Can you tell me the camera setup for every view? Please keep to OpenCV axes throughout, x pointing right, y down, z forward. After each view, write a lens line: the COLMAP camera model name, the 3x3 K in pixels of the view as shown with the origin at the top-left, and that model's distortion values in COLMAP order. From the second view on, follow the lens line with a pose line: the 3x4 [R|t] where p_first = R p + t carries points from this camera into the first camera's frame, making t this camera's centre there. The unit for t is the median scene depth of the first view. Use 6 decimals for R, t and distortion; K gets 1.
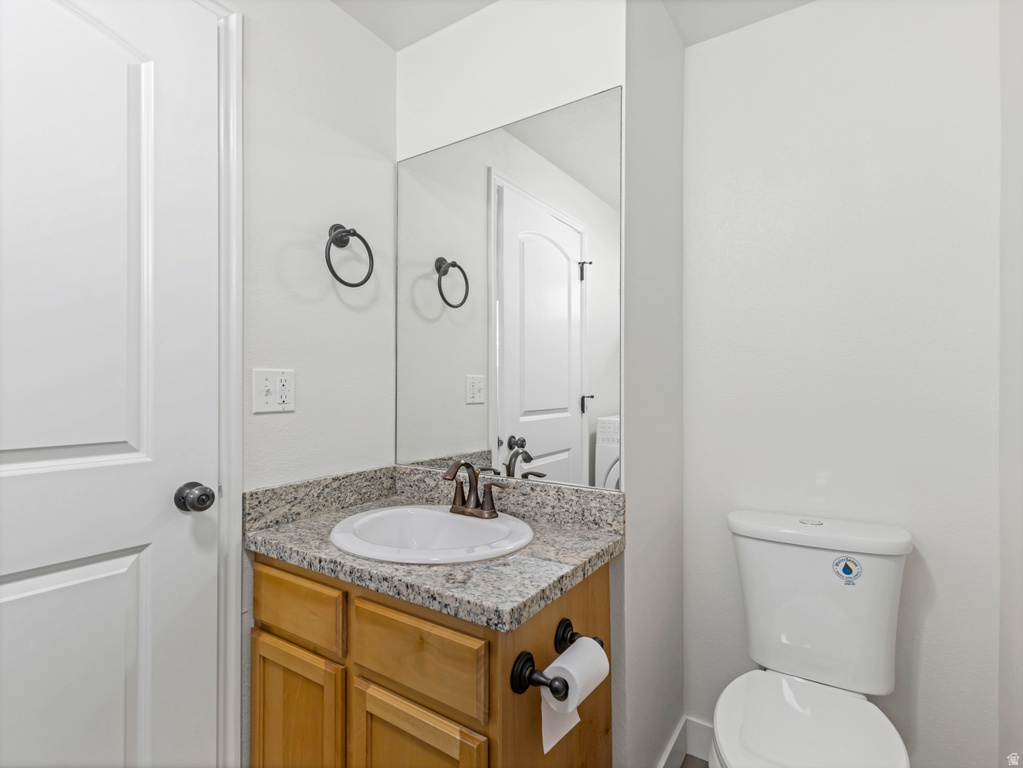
lens RADIAL K [[498.1, 0, 511.5], [0, 498.1, 384.0], [0, 0, 1]] dist [-0.000055, -0.000145]
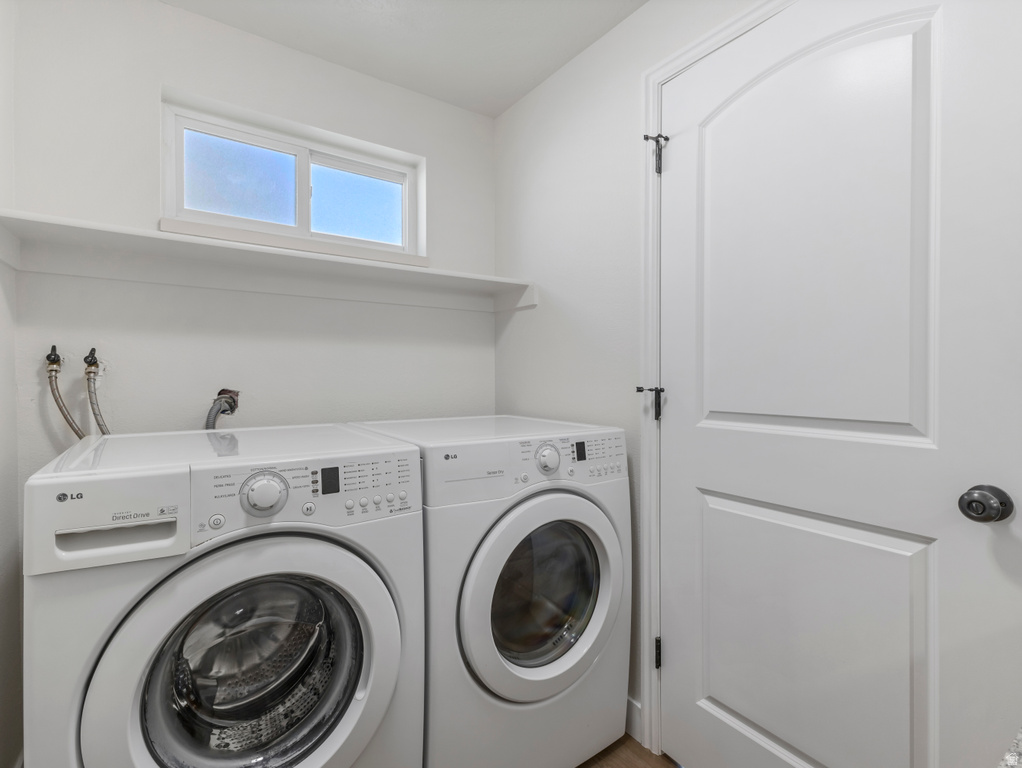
lens RADIAL K [[507.5, 0, 514.3], [0, 507.5, 380.7], [0, 0, 1]] dist [0.011087, 0.000155]
pose [[-0.389894, 0.019597, -0.920651, 0.442100], [0.016898, 0.999757, 0.014124, 0.004040], [0.920705, -0.010050, -0.390130, 0.670657]]
